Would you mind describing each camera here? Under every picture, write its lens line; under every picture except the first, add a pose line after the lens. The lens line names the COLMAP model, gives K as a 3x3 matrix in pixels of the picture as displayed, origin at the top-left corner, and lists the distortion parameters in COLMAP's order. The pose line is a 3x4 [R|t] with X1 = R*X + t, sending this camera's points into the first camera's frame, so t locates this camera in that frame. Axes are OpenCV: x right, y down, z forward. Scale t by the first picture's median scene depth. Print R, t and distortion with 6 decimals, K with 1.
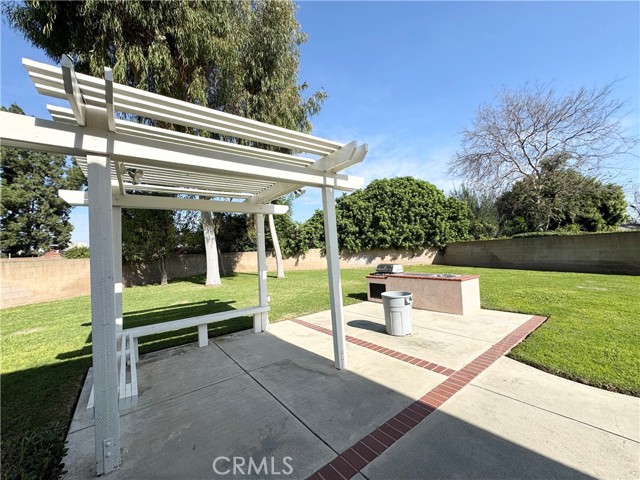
lens RADIAL K [[256.2, 0, 318.9], [0, 256.2, 240.2], [0, 0, 1]] dist [-0.001924, -0.000609]
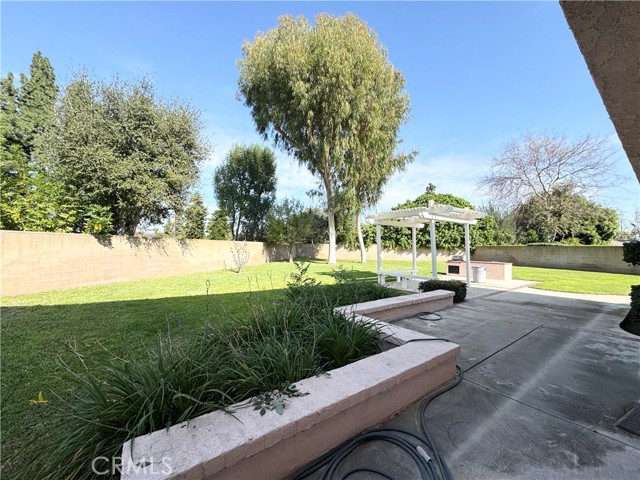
lens RADIAL K [[256.2, 0, 319.9], [0, 256.2, 239.7], [0, 0, 1]] dist [-0.001924, -0.000609]
pose [[0.997882, 0.061335, -0.021674, -0.280134], [-0.060969, 0.997992, 0.017167, 0.002646], [0.022684, -0.015809, 0.999618, -0.345597]]
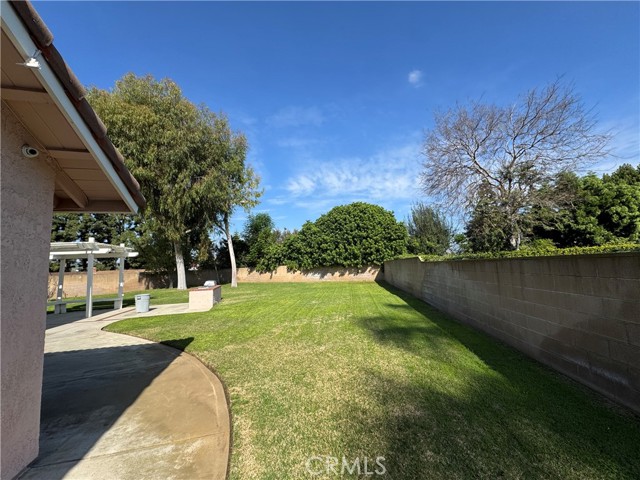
lens RADIAL K [[256.2, 0, 315.8], [0, 256.2, 241.2], [0, 0, 1]] dist [-0.001924, -0.000609]
pose [[0.916082, -0.033397, -0.399597, 0.654955], [0.019175, 0.999034, -0.039539, -0.036608], [0.400532, 0.028559, 0.915838, -0.119575]]
